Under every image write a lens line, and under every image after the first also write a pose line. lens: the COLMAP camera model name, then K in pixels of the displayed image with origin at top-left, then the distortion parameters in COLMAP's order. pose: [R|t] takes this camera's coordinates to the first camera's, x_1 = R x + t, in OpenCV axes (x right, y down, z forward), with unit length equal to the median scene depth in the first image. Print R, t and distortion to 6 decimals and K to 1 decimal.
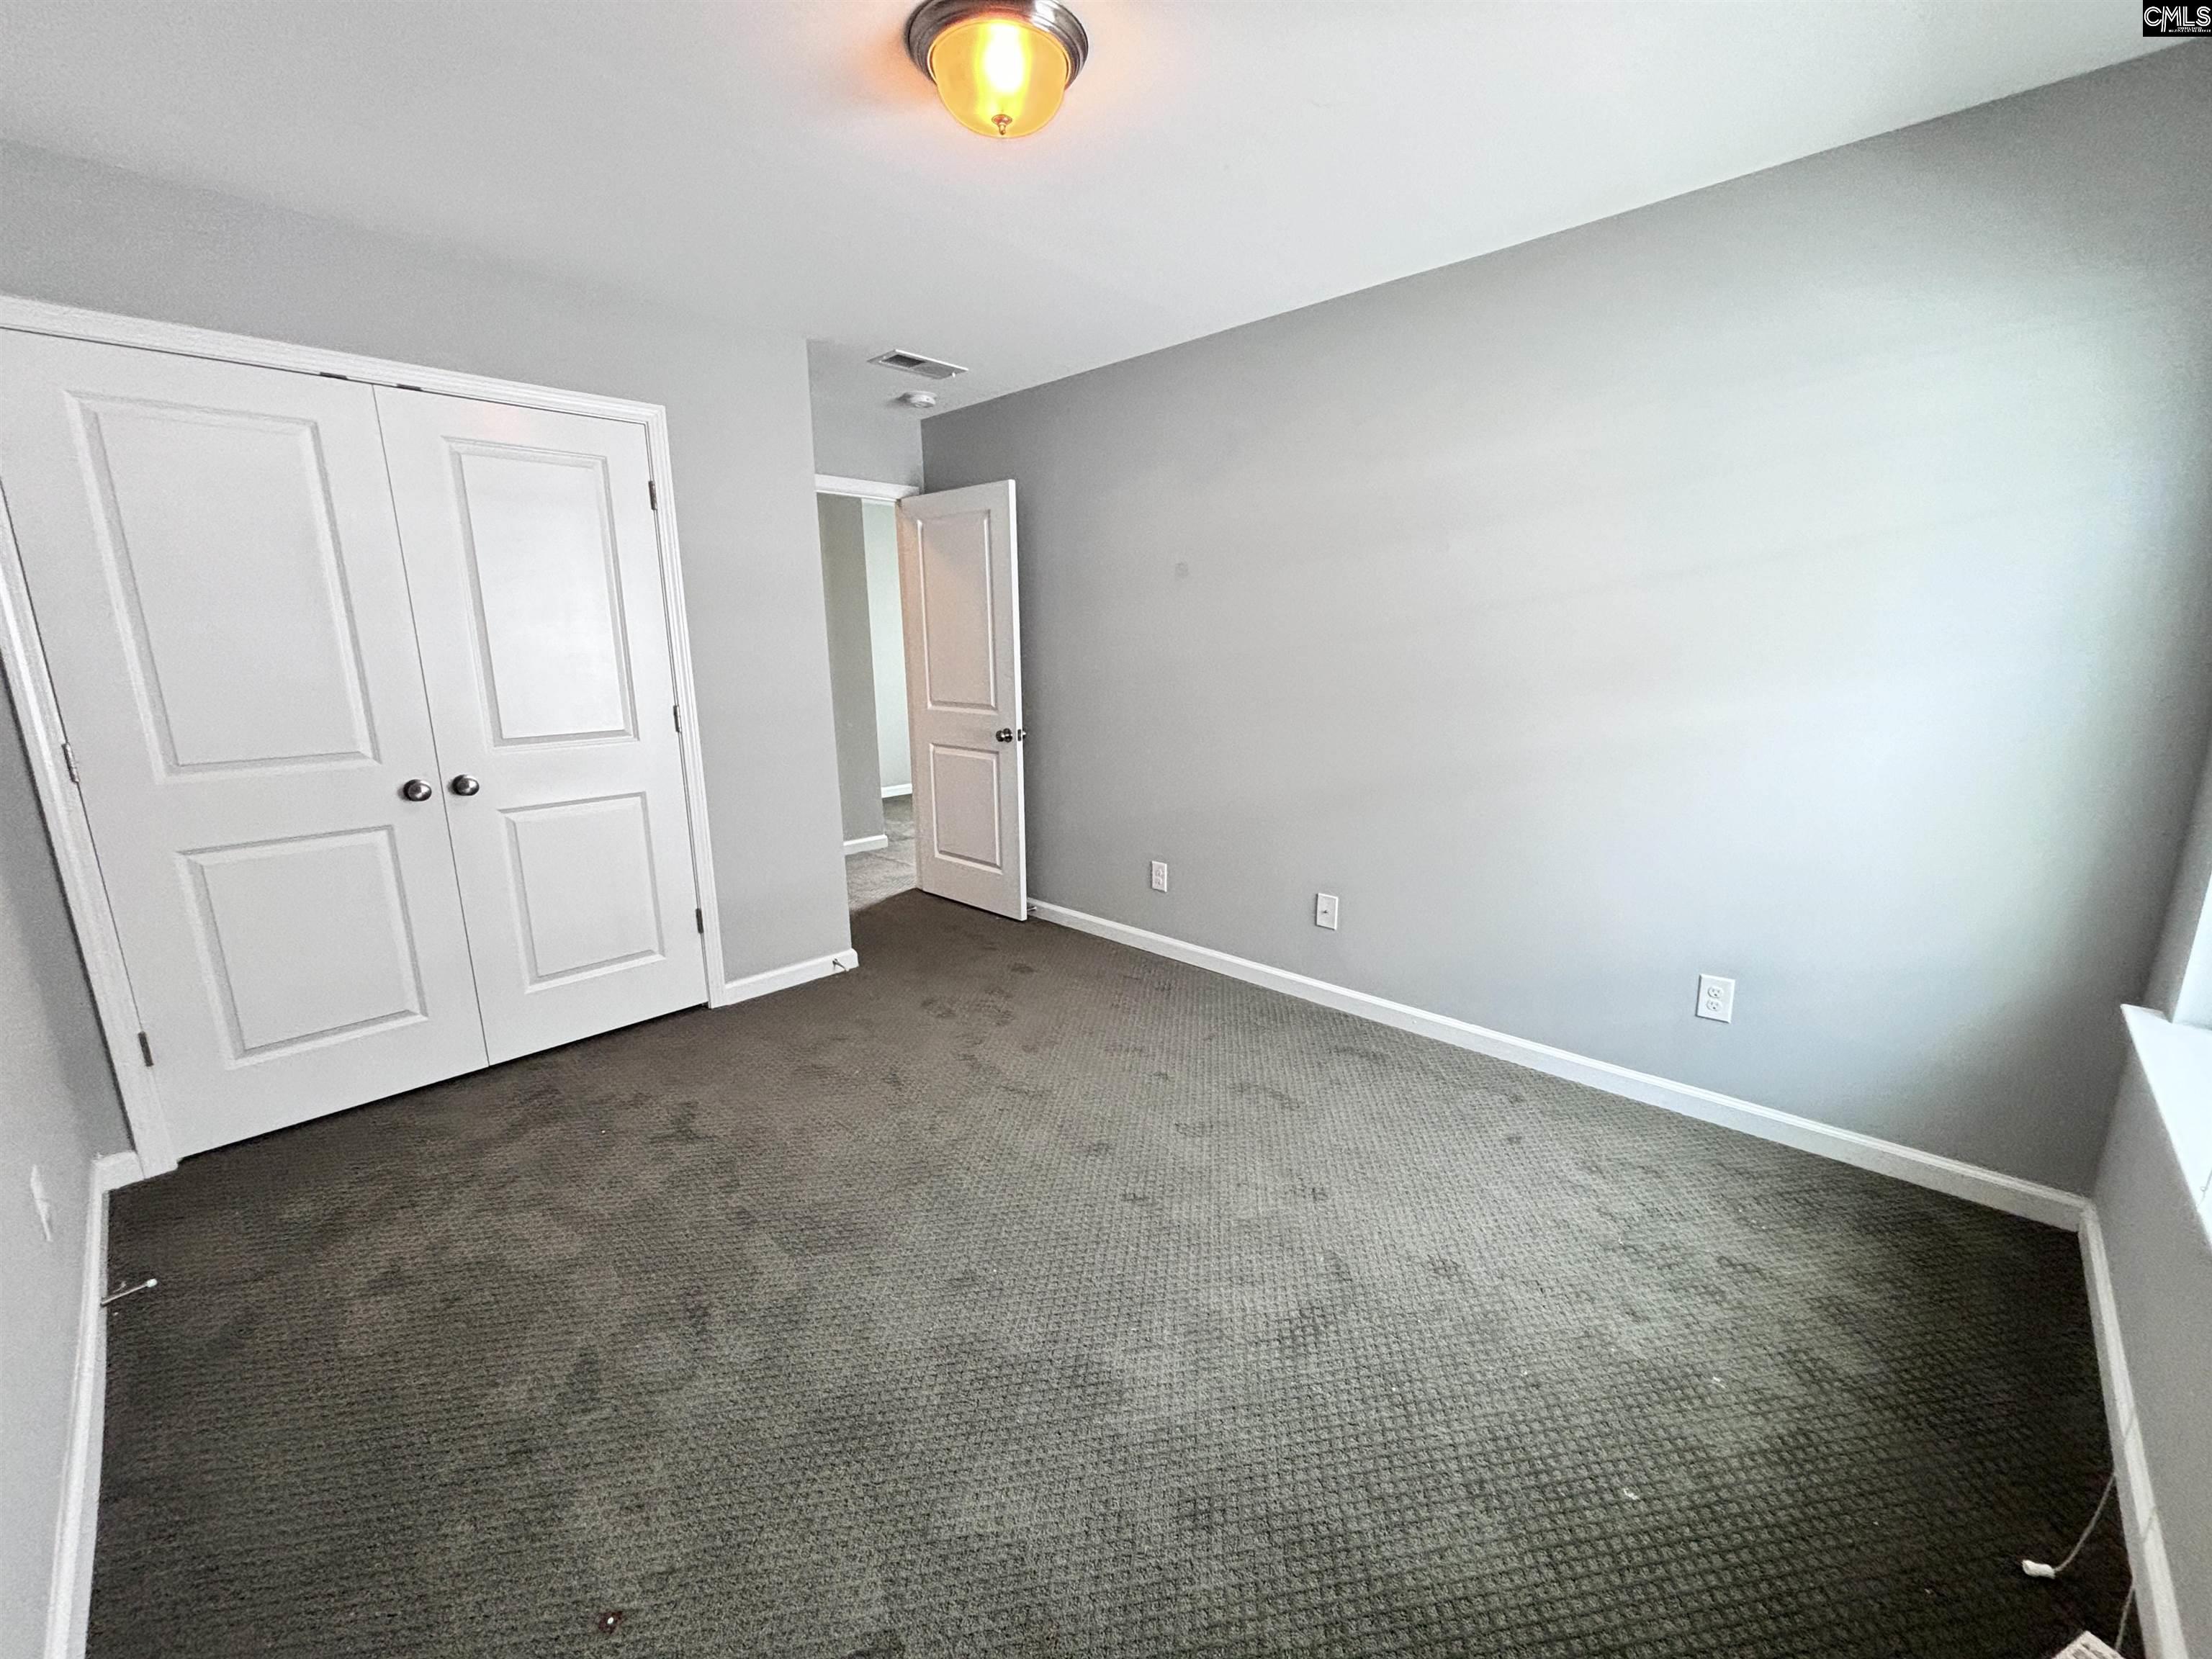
lens RADIAL K [[890.1, 0, 1108.1], [0, 890.1, 814.2], [0, 0, 1]] dist [-0.000509, 0.000002]
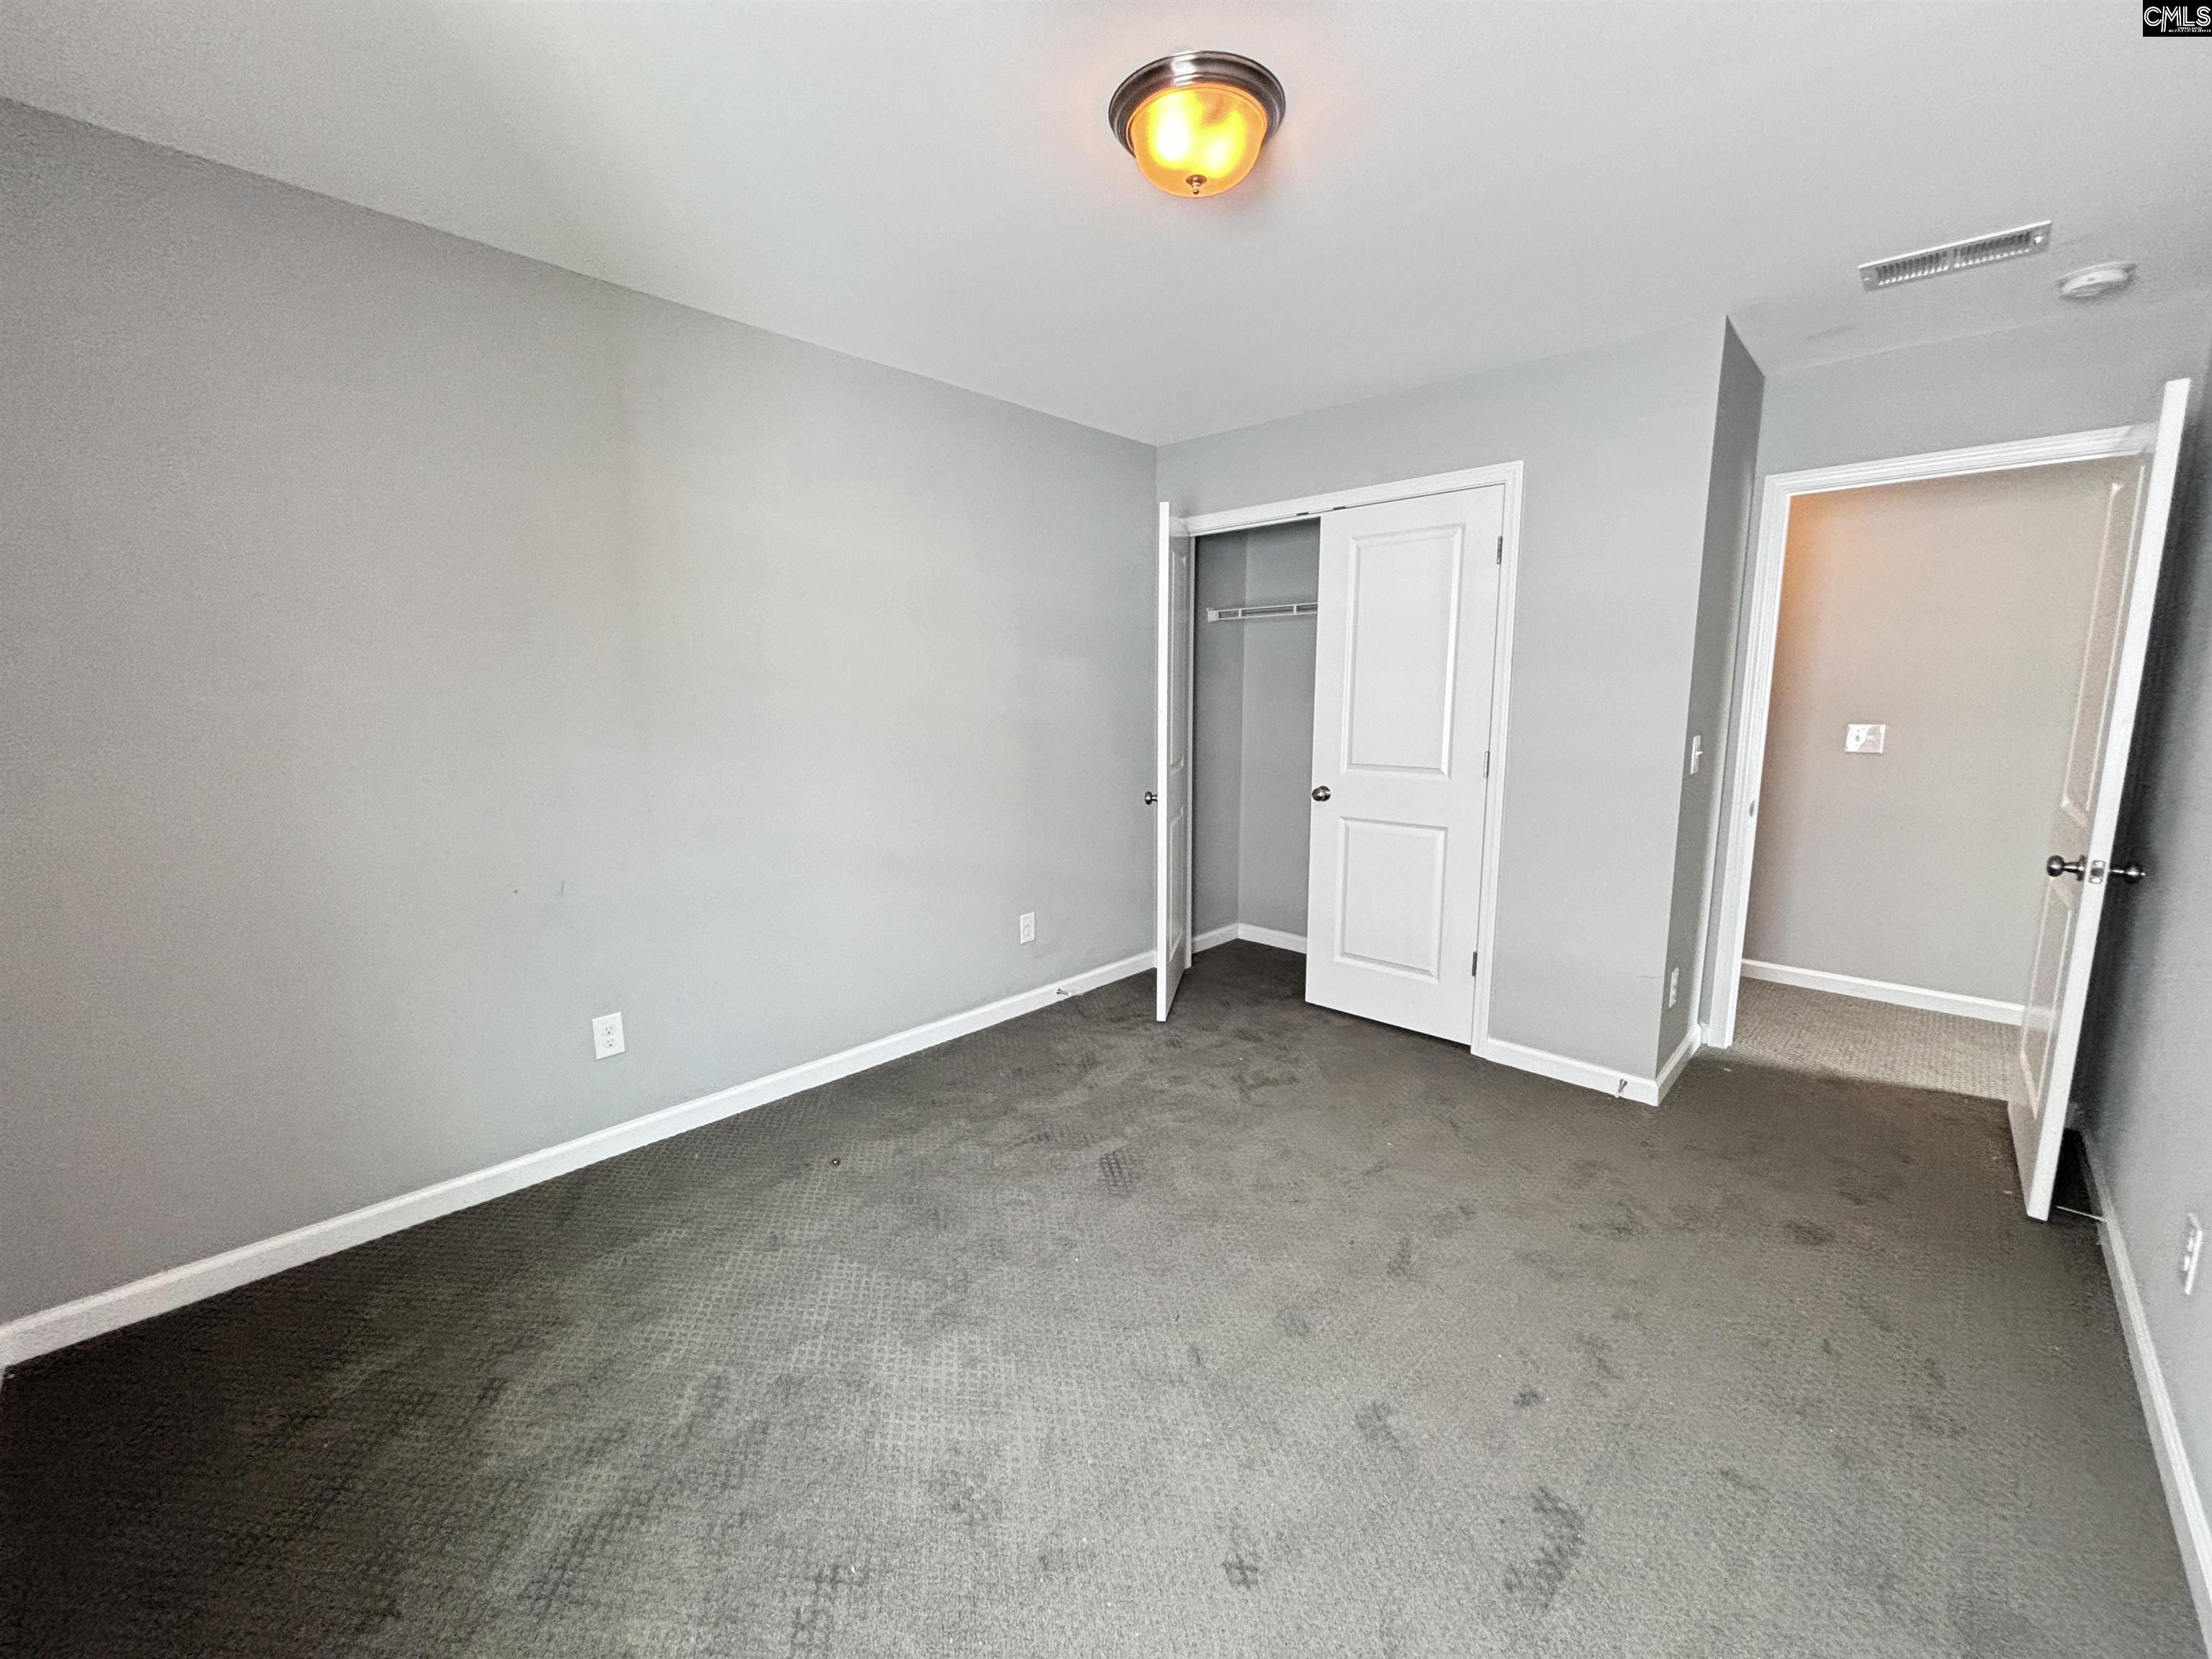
lens RADIAL K [[893.9, 0, 1106.0], [0, 893.9, 829.5], [0, 0, 1]] dist [0.000660, 0.000109]
pose [[0.013444, 0.170620, -0.985245, 0.565902], [-0.197445, 0.966386, 0.164660, -0.125230], [0.980222, 0.192318, 0.046680, 0.565672]]
